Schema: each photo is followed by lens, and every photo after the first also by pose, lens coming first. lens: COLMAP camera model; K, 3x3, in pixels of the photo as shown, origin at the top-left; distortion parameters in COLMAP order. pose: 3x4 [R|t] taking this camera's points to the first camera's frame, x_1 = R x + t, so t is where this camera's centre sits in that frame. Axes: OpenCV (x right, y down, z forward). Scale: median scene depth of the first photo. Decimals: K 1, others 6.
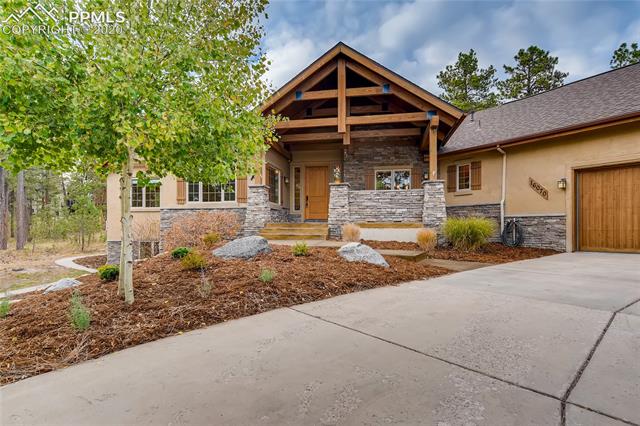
lens RADIAL K [[325.1, 0, 320.2], [0, 325.1, 212.4], [0, 0, 1]] dist [0.005821, 0.002958]
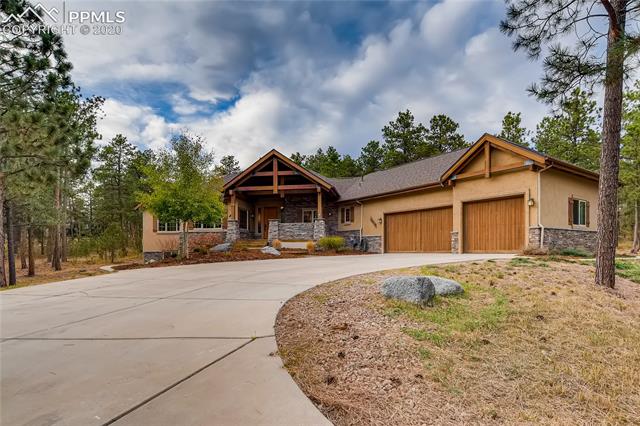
lens RADIAL K [[325.1, 0, 318.9], [0, 325.1, 237.1], [0, 0, 1]] dist [0.005821, 0.002958]
pose [[0.999916, 0.001359, 0.012912, 0.305165], [-0.001438, 0.999980, 0.006085, 0.004919], [-0.012903, -0.006103, 0.999898, -0.969331]]
